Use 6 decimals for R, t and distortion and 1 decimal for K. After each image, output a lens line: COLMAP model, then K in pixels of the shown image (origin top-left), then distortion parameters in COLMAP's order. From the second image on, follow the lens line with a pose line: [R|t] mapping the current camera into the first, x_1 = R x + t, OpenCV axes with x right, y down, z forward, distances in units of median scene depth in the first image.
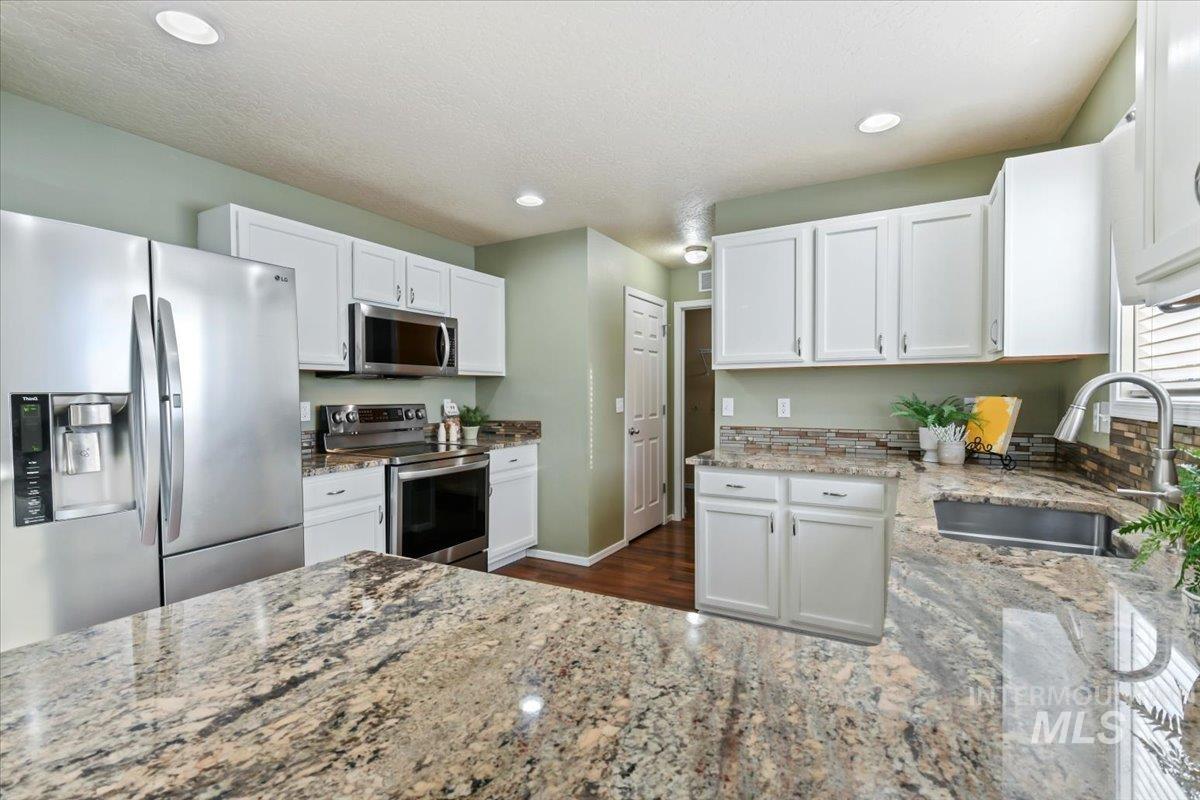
lens RADIAL K [[558.4, 0, 599.3], [0, 558.4, 387.1], [0, 0, 1]] dist [0.017037, -0.006428]
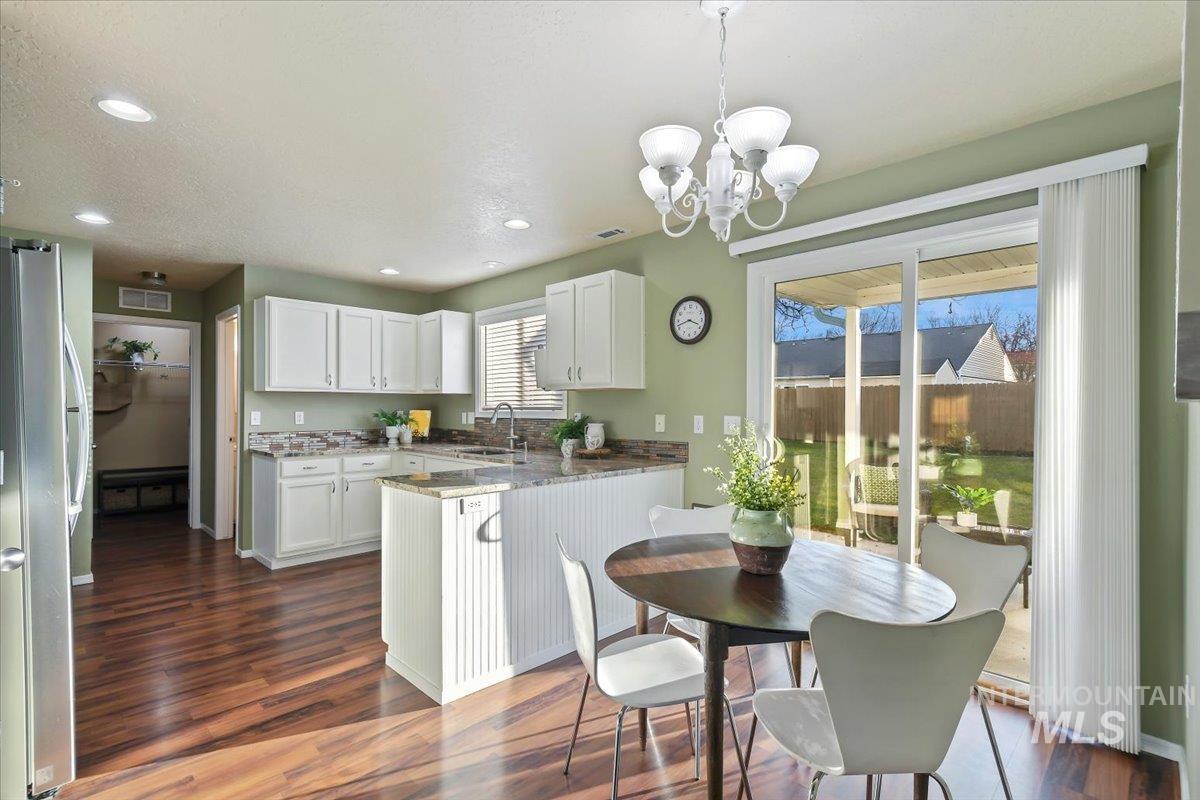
lens RADIAL K [[567.3, 0, 627.0], [0, 567.3, 403.2], [0, 0, 1]] dist [-0.014304, -0.000276]
pose [[0.234042, 0.009784, 0.972177, -1.432097], [-0.013272, 0.999888, -0.006868, -0.005901], [-0.972136, -0.011295, 0.234145, -0.309400]]
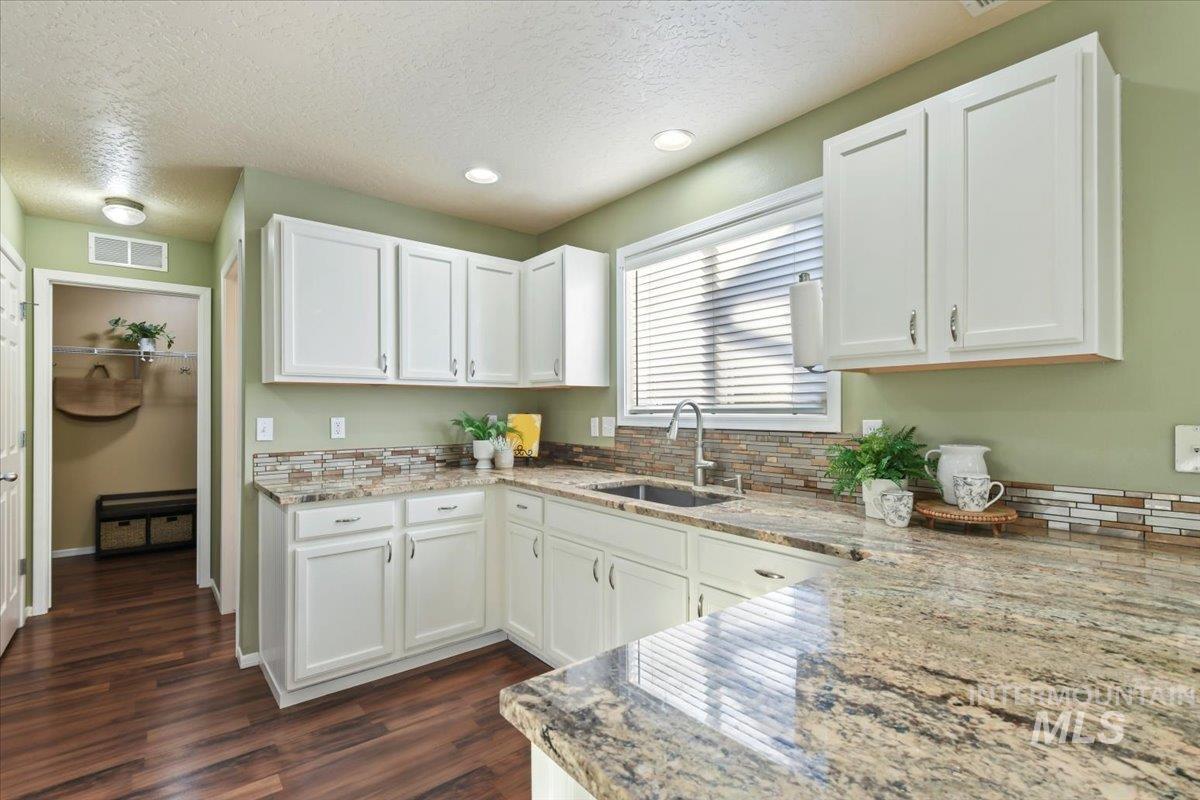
lens RADIAL K [[557.5, 0, 600.0], [0, 557.5, 400.0], [0, 0, 1]] dist [0.012753, -0.000221]
pose [[0.369848, 0.016983, 0.928937, -0.545960], [-0.009175, 0.999851, -0.014626, 0.001950], [-0.929047, -0.003114, 0.369949, 0.419684]]
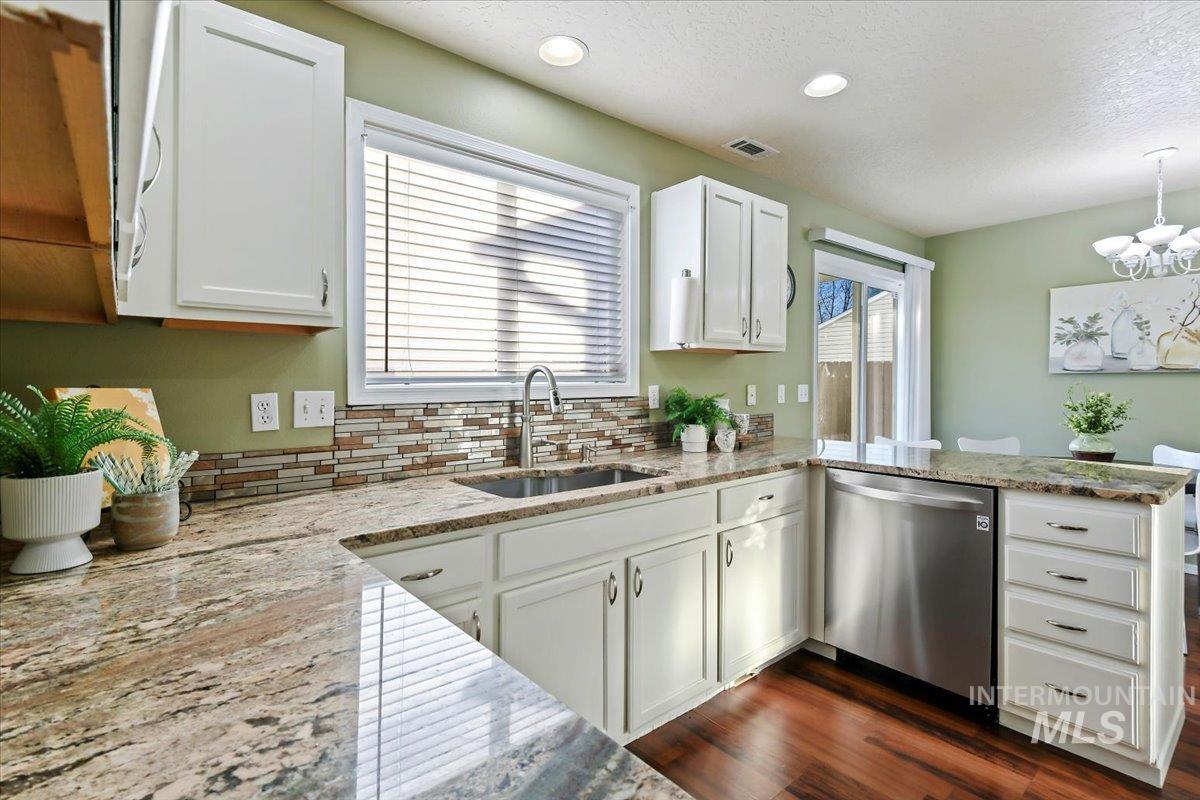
lens RADIAL K [[558.4, 0, 599.3], [0, 558.4, 387.1], [0, 0, 1]] dist [0.017037, -0.006428]
pose [[-0.934171, 0.003985, 0.356804, 0.172526], [0.004194, 0.999991, -0.000191, 0.021116], [-0.356801, 0.001318, -0.934179, 1.572361]]
